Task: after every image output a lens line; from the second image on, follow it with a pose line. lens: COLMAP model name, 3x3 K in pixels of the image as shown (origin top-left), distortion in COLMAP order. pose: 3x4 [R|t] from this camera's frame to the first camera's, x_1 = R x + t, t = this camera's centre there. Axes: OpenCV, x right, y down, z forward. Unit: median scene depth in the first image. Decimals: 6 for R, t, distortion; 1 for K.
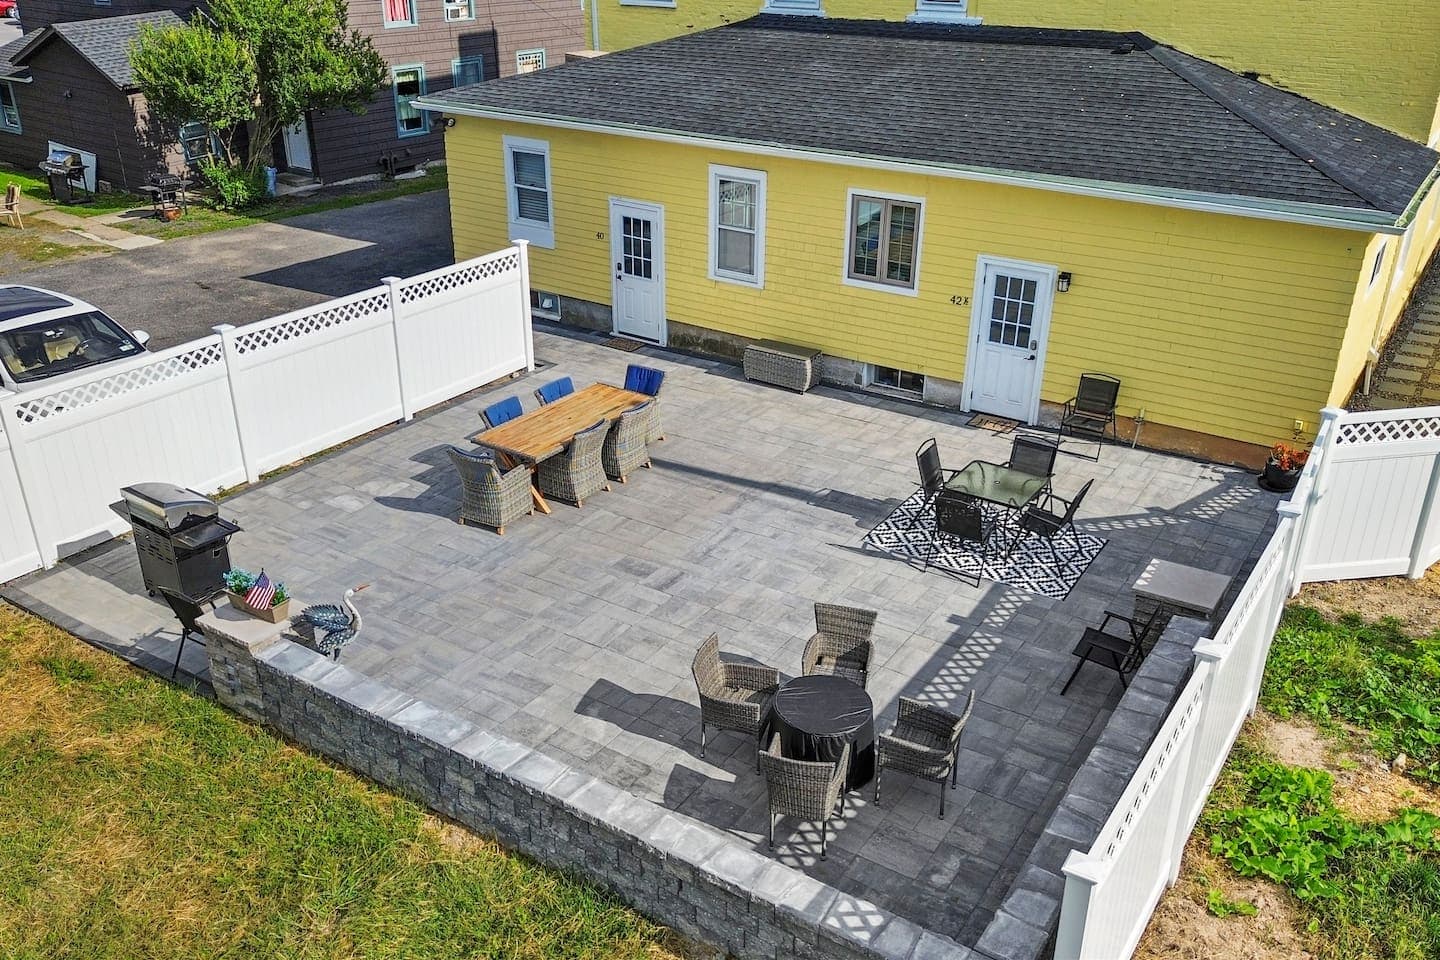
lens RADIAL K [[1204.7, 0, 720.6], [0, 1204.7, 482.2], [0, 0, 1]] dist [0.002935, 0.000377]
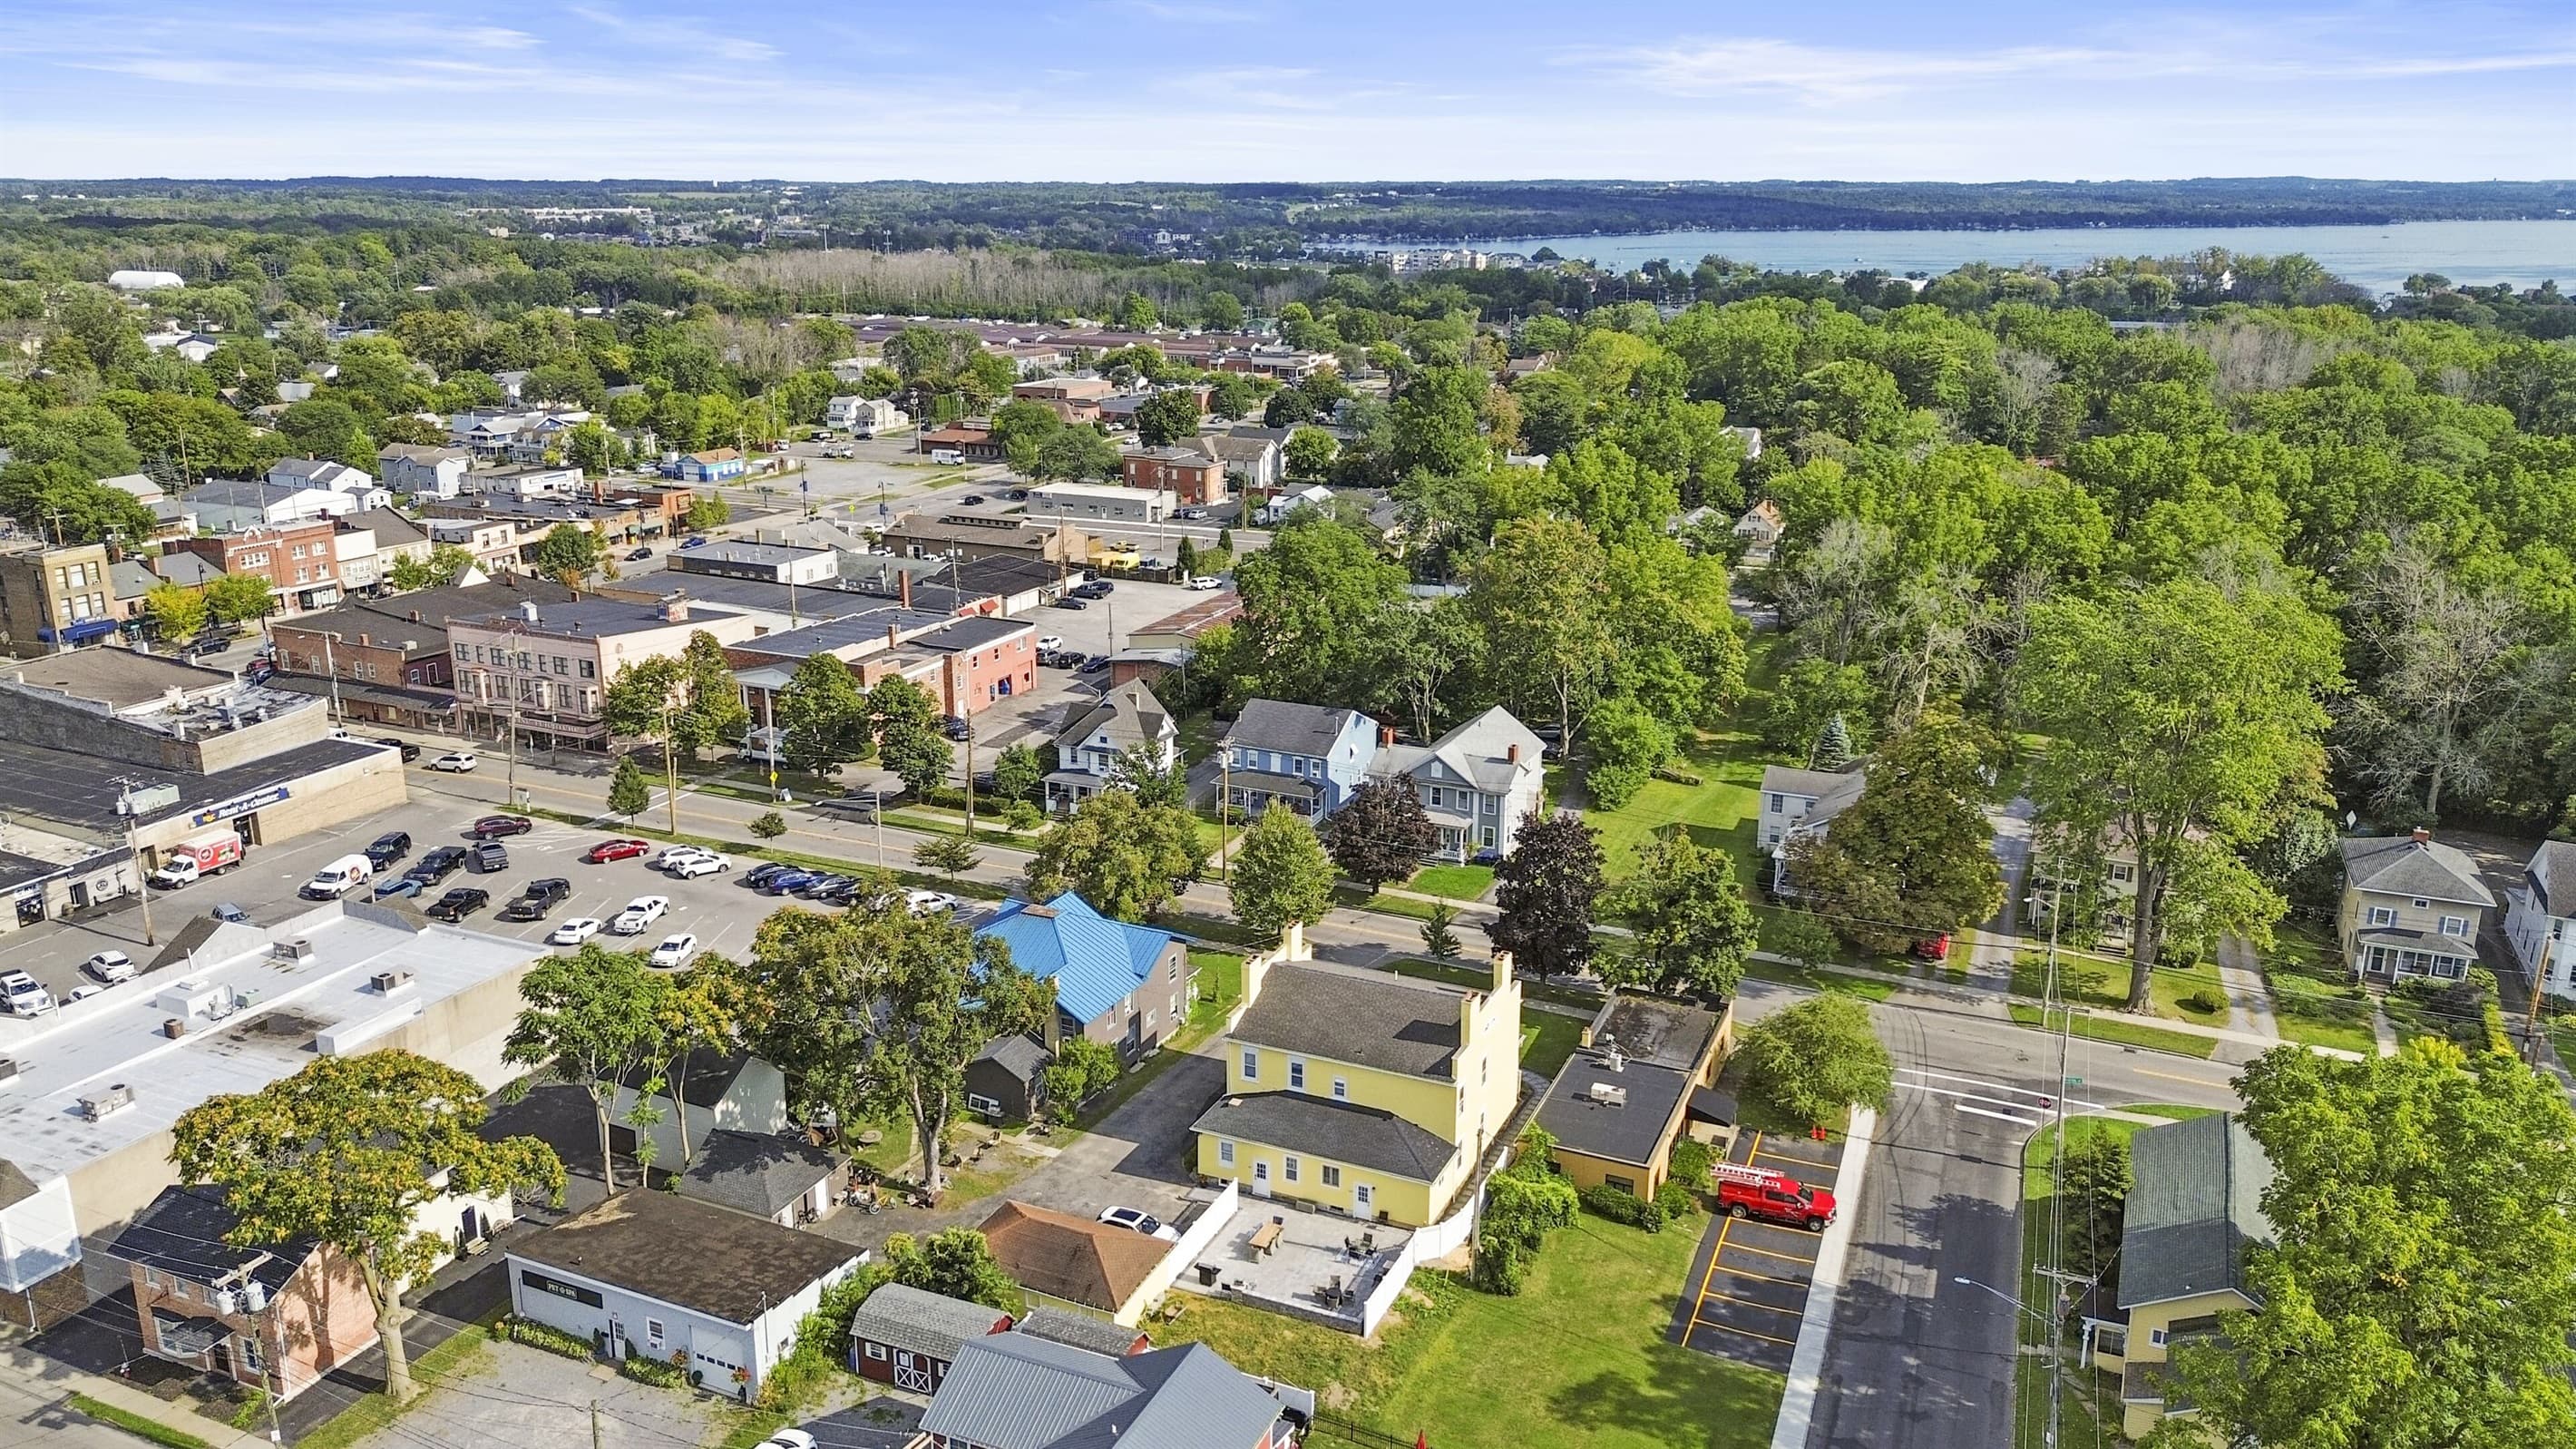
lens RADIAL K [[1804.0, 0, 1290.2], [0, 1804.0, 724.4], [0, 0, 1]] dist [-0.003897, -0.000281]
pose [[0.986677, -0.055921, 0.152781, -0.882924], [0.079942, 0.984530, -0.155914, -0.797406], [-0.141698, 0.166050, 0.975884, -5.404920]]
